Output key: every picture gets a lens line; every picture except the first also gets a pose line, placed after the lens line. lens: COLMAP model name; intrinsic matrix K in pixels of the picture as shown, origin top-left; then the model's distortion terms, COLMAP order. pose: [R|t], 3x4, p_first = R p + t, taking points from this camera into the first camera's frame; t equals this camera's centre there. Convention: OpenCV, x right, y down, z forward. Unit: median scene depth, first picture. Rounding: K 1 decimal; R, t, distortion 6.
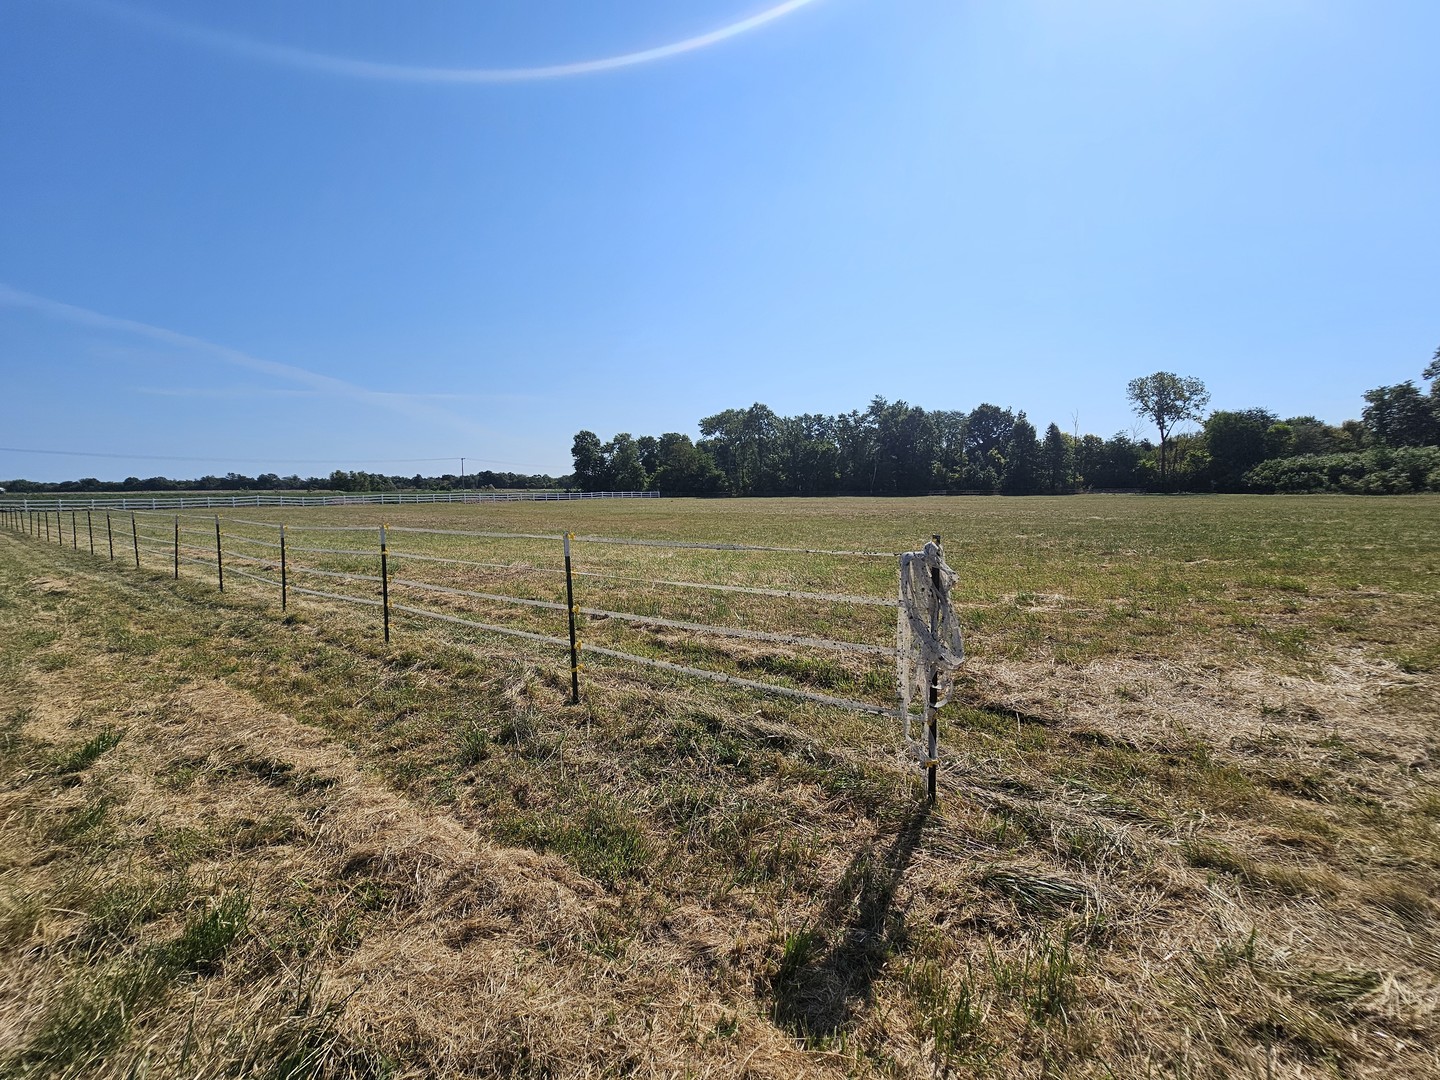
lens RADIAL K [[589.2, 0, 724.3], [0, 589.2, 540.8], [0, 0, 1]] dist [0.003188, 0.000510]
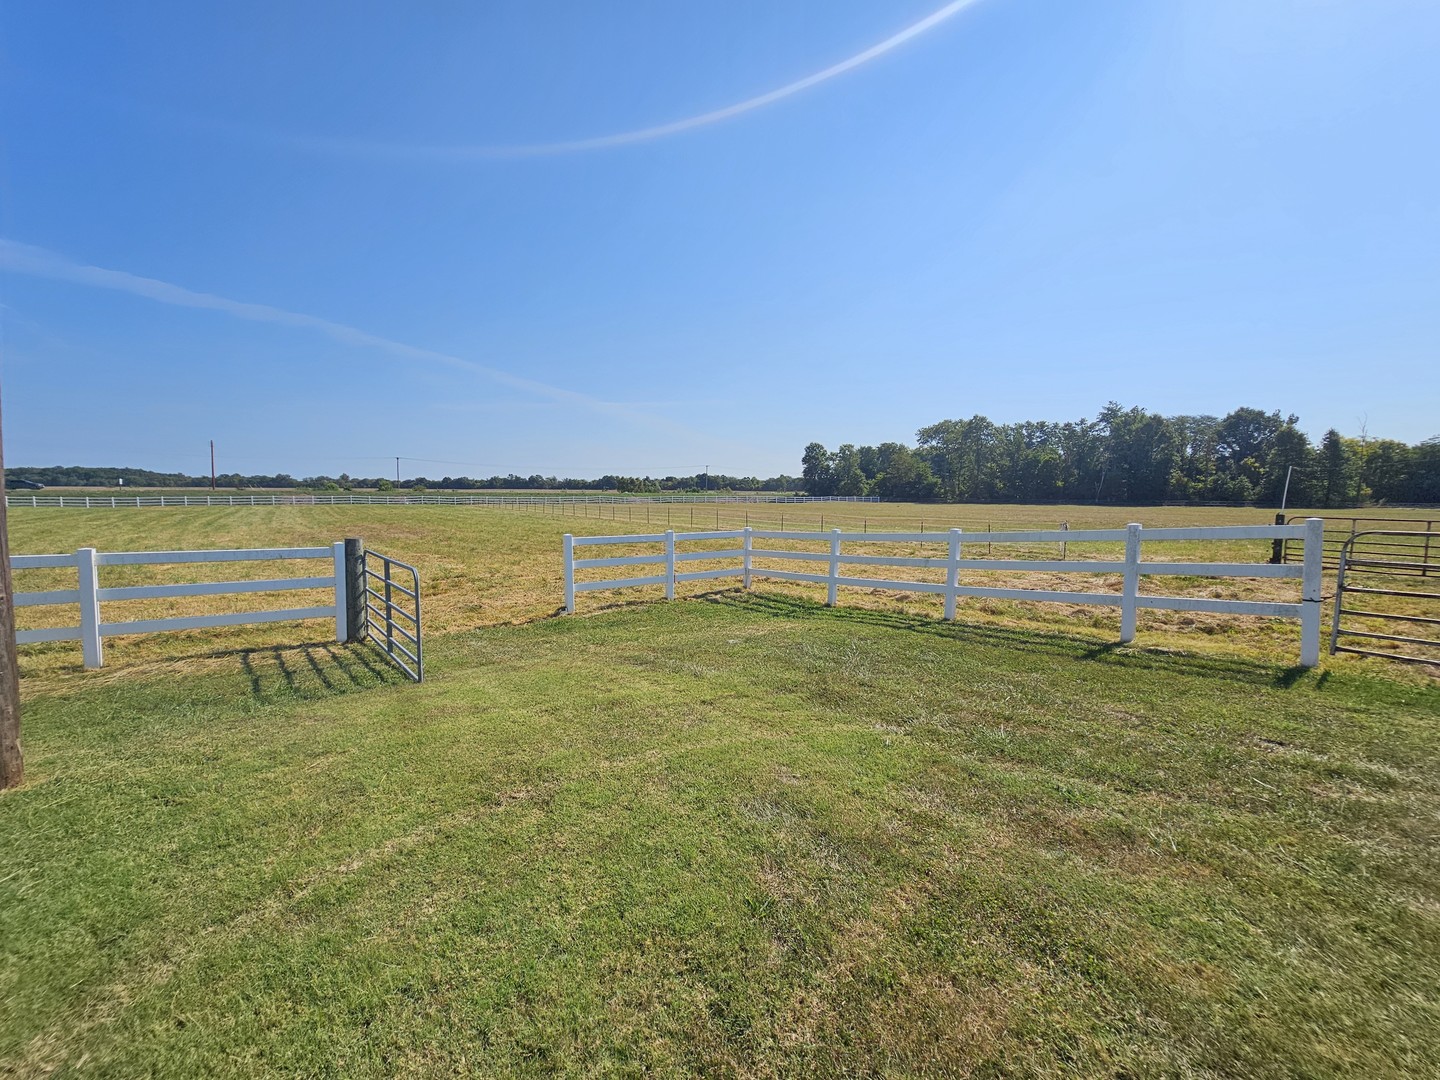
lens RADIAL K [[590.8, 0, 726.1], [0, 590.8, 542.7], [0, 0, 1]] dist [0.000825, -0.000153]
pose [[0.948037, 0.042912, -0.315253, -0.025520], [-0.043223, 0.999047, 0.006009, 0.008140], [0.315210, 0.007930, 0.948989, -0.133714]]
